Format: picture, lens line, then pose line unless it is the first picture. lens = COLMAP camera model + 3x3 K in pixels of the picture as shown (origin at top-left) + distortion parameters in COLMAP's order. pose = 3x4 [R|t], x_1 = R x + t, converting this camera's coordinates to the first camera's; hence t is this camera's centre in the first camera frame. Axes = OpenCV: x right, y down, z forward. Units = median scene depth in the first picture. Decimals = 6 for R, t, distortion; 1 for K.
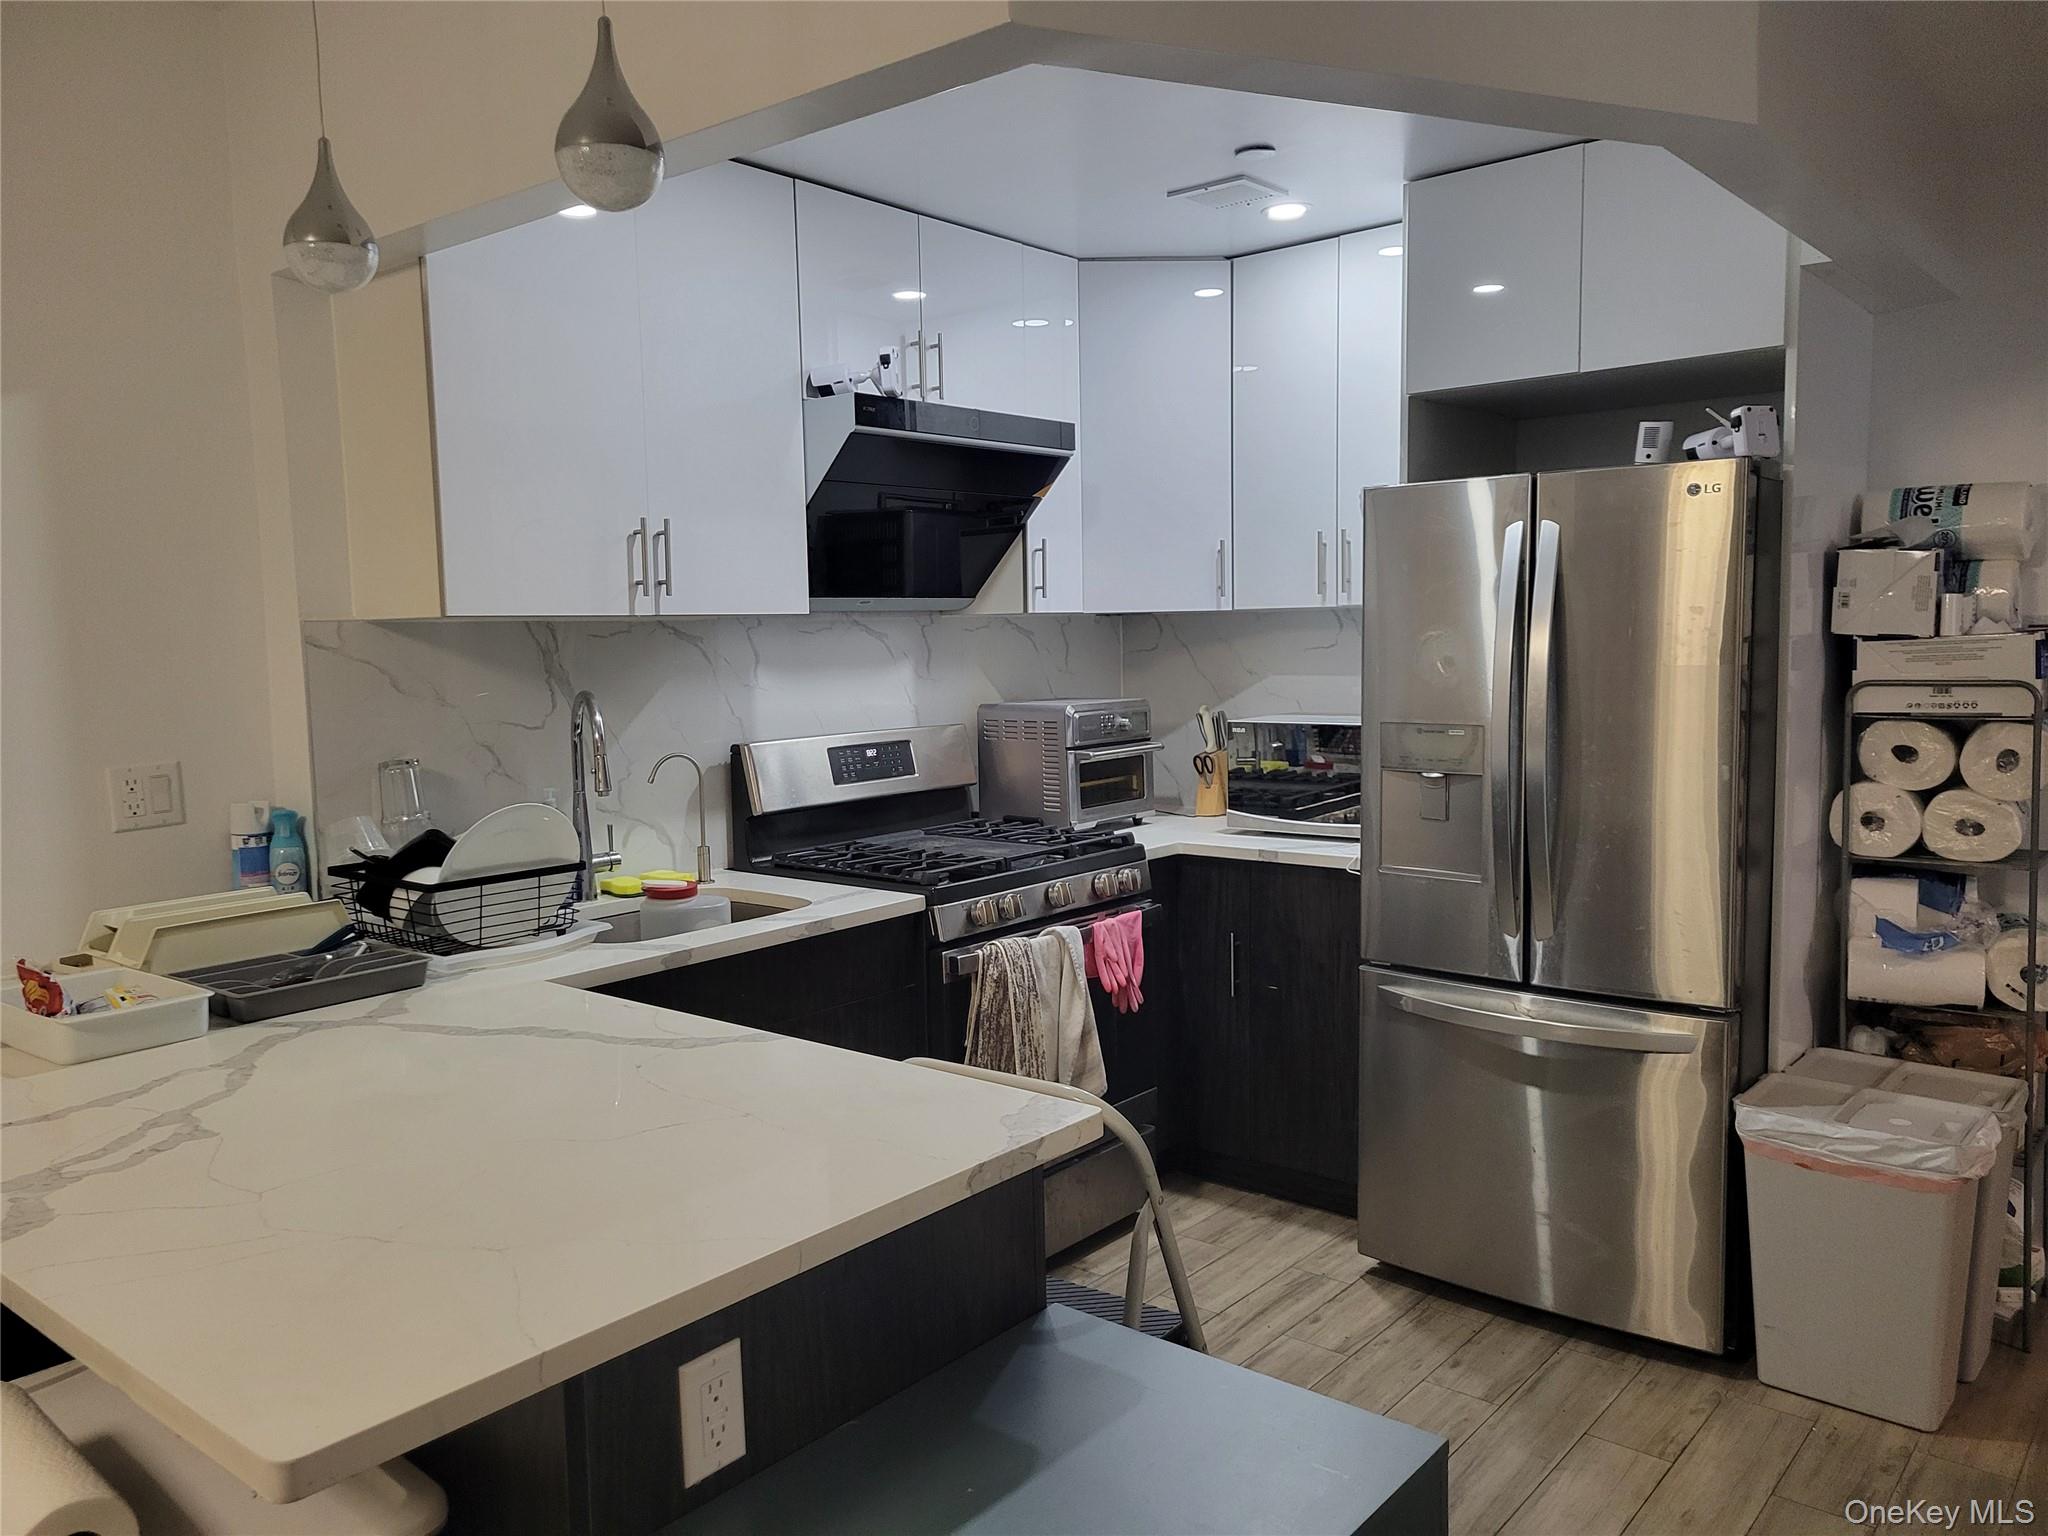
lens RADIAL K [[1527.7, 0, 1022.6], [0, 1527.7, 782.5], [0, 0, 1]] dist [-0.004817, 0.002655]
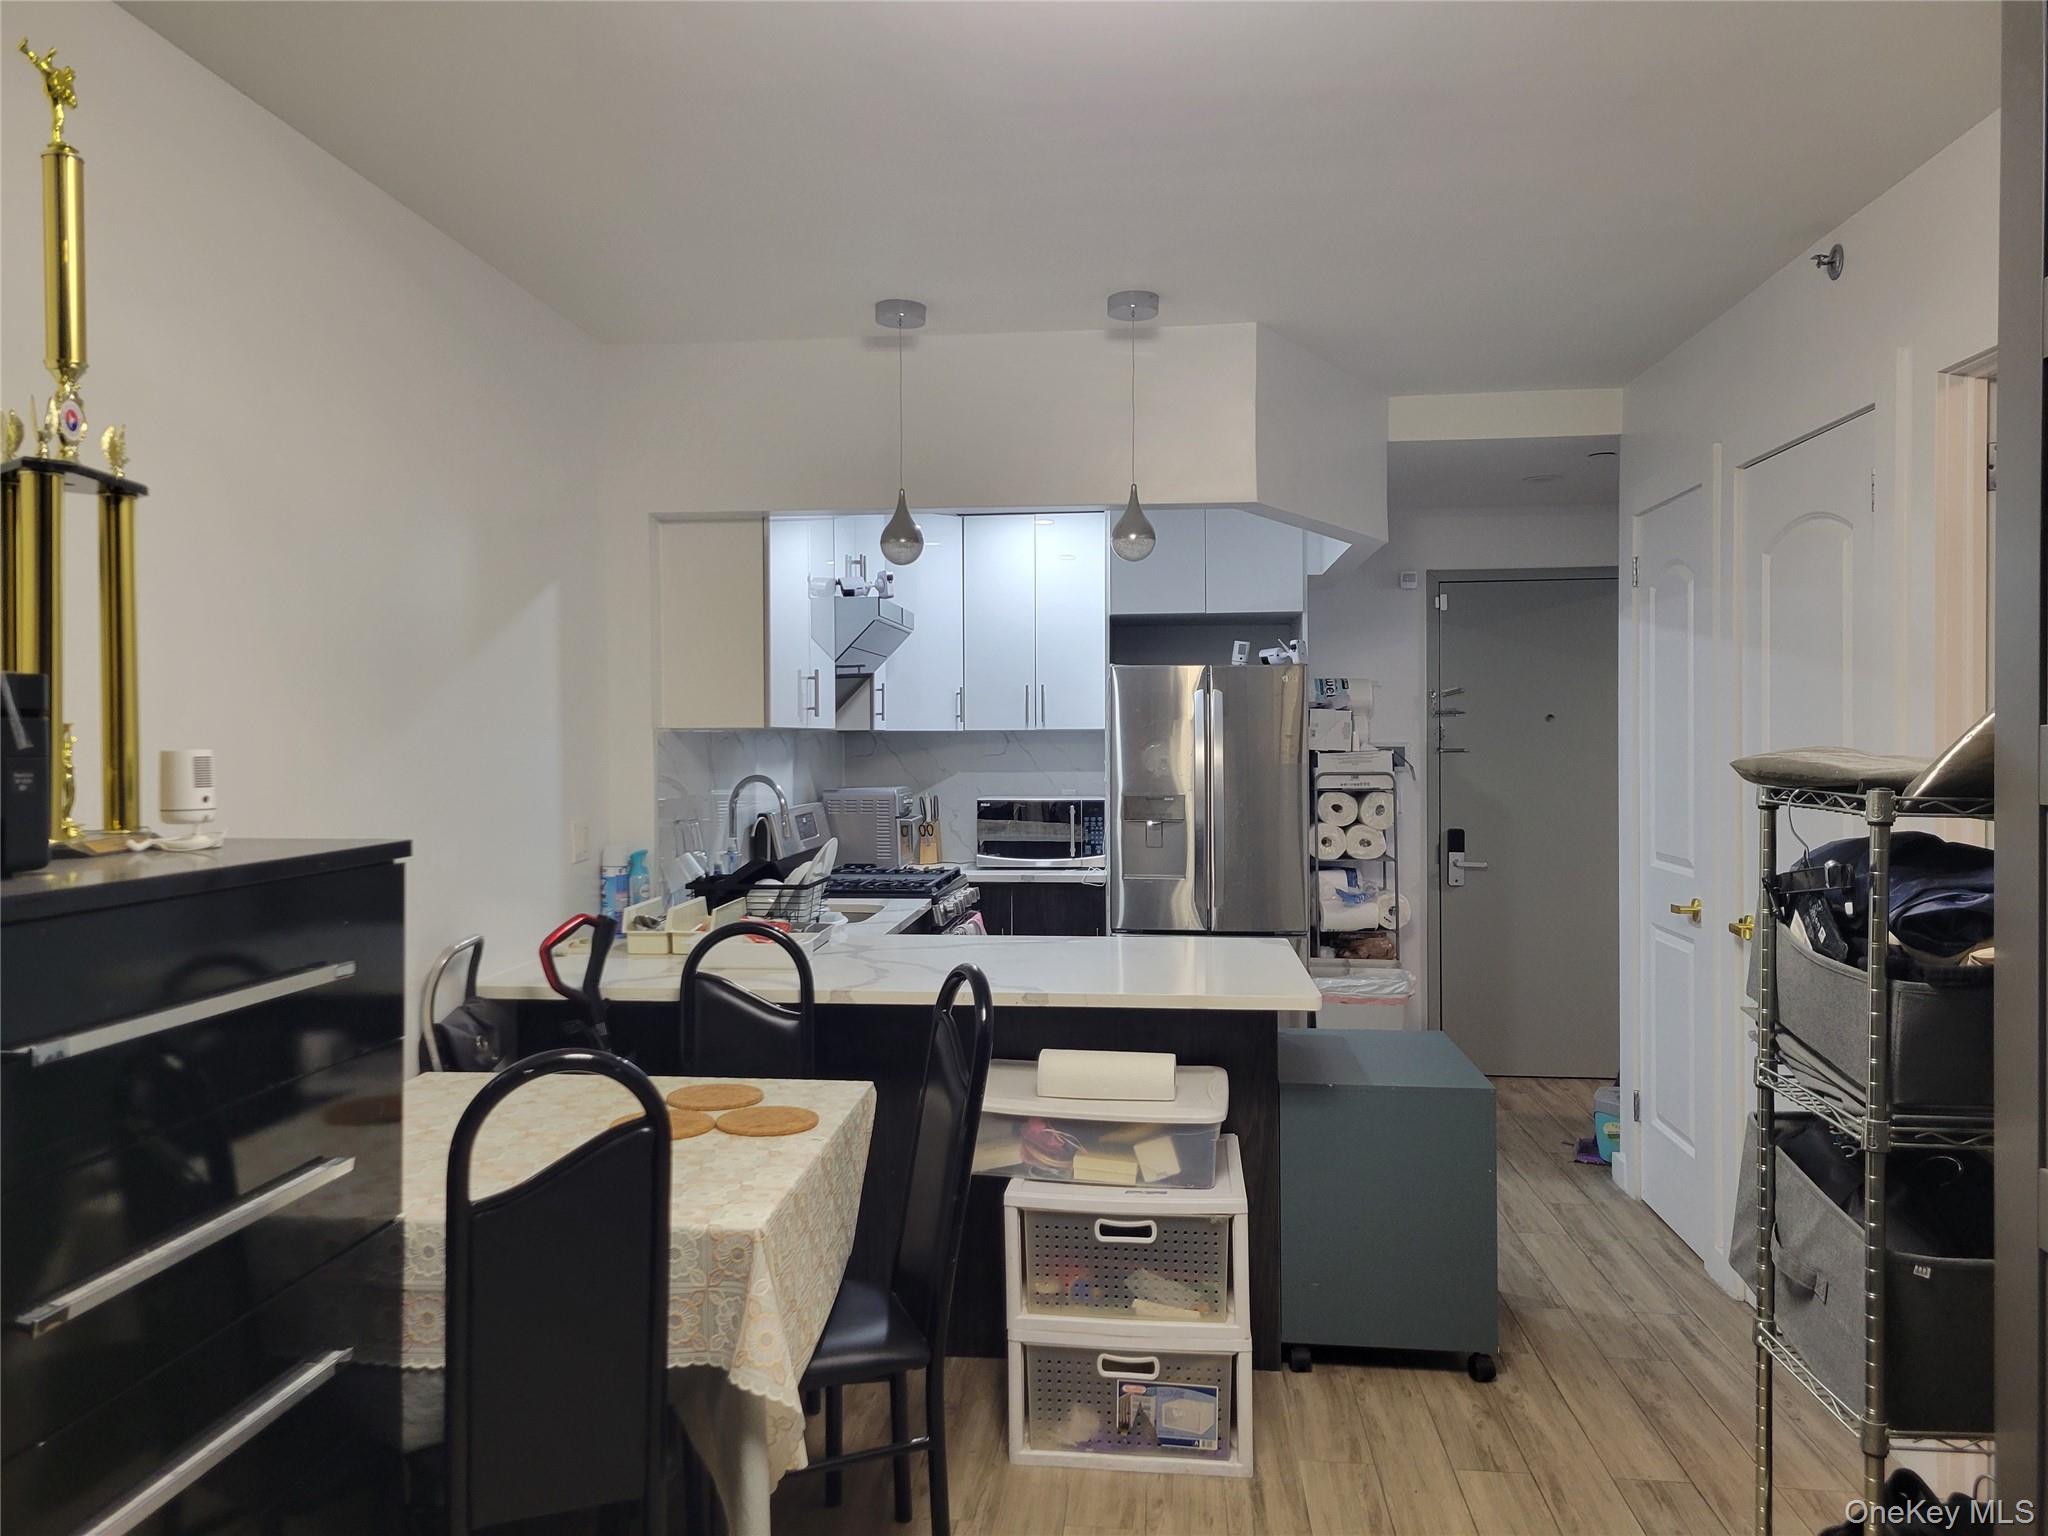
lens RADIAL K [[1527.7, 0, 1022.8], [0, 1527.7, 756.5], [0, 0, 1]] dist [-0.004817, 0.002655]
pose [[0.819899, 0.010657, 0.572409, -0.943980], [0.041481, 0.996093, -0.077961, 0.054289], [-0.571003, 0.087664, 0.816254, -0.438138]]
